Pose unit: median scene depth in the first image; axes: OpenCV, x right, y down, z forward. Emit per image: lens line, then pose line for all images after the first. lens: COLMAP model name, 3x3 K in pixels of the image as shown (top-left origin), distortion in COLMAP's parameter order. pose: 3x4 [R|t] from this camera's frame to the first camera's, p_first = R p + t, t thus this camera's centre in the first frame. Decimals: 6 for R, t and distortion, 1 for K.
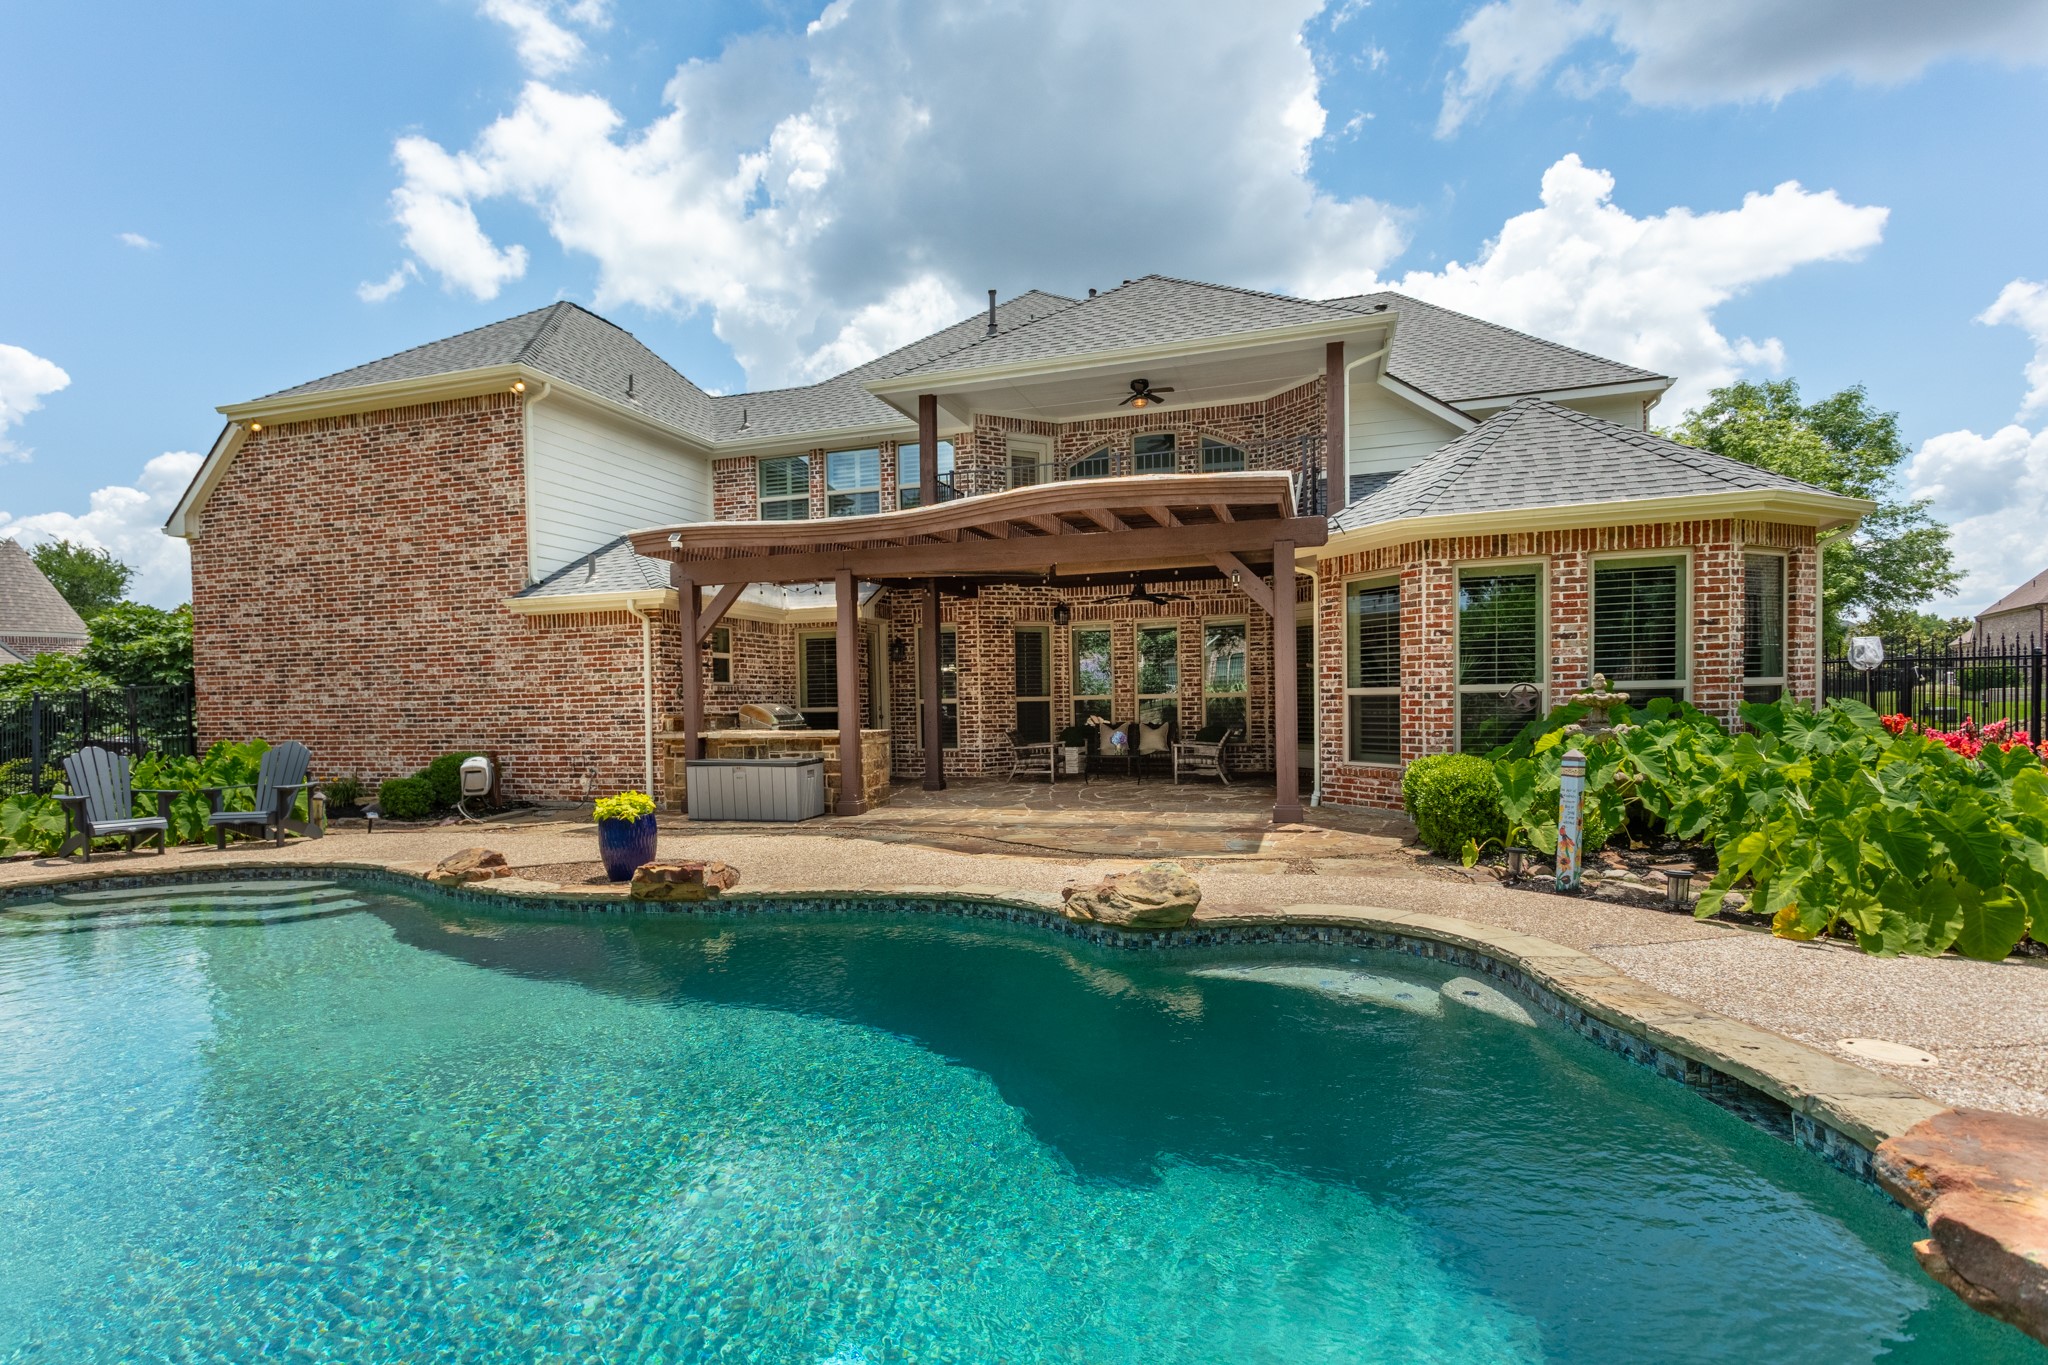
lens RADIAL K [[998.4, 0, 1032.1], [0, 998.4, 675.0], [0, 0, 1]] dist [0.004769, 0.000664]
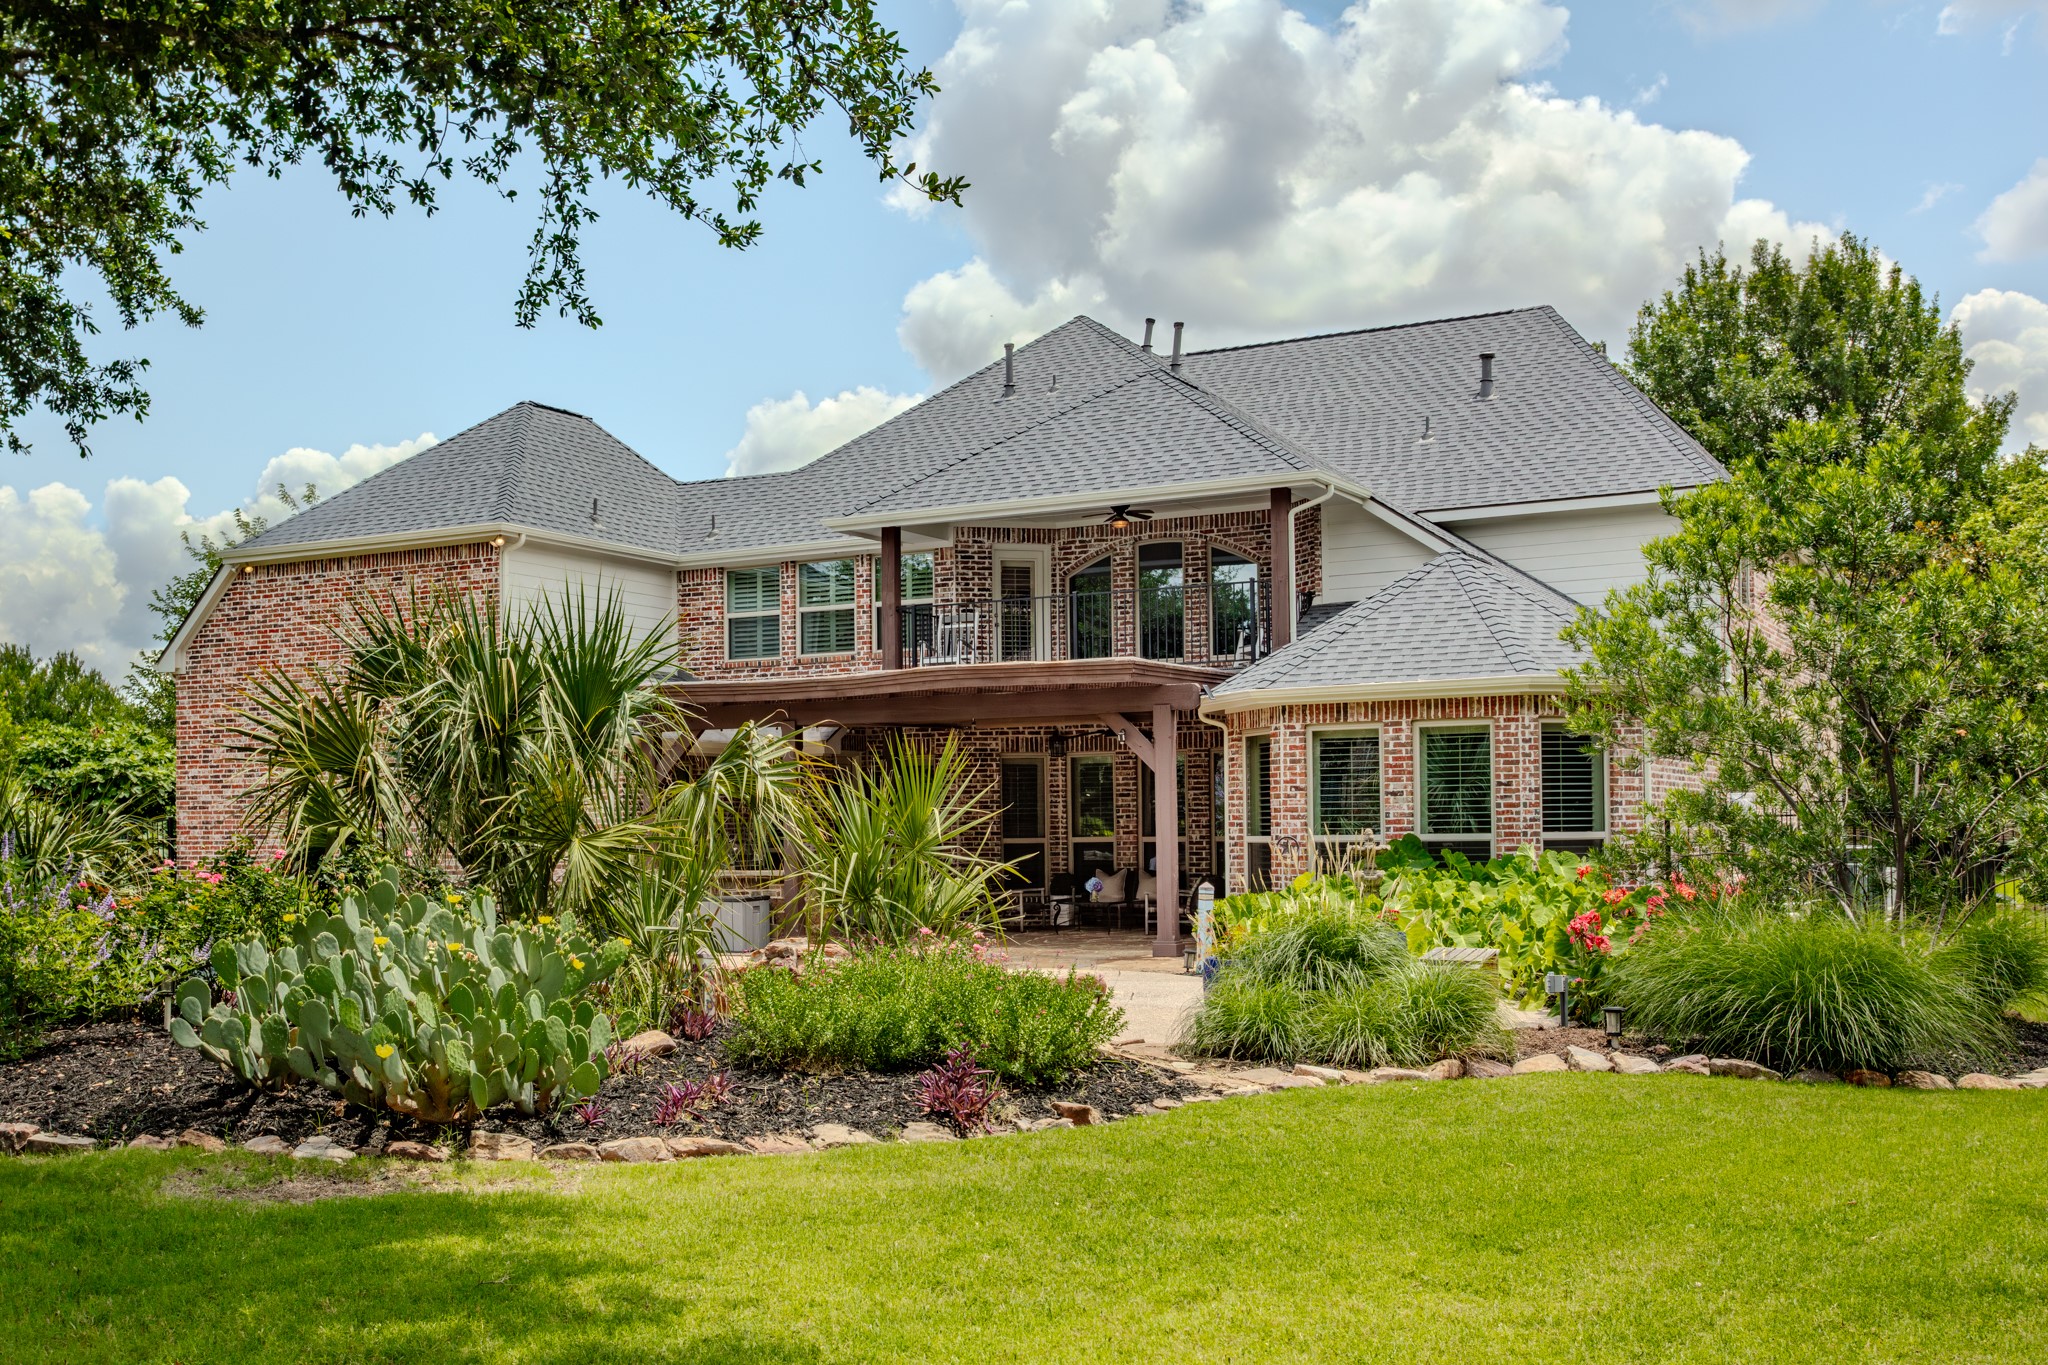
lens RADIAL K [[2012.4, 0, 1017.0], [0, 2012.4, 679.5], [0, 0, 1]] dist [0.037283, 0.000000]
pose [[0.989256, 0.000101, -0.146192, 0.348494], [-0.007593, 0.998686, -0.050691, -0.038455], [0.145995, 0.051256, 0.987957, -1.043779]]
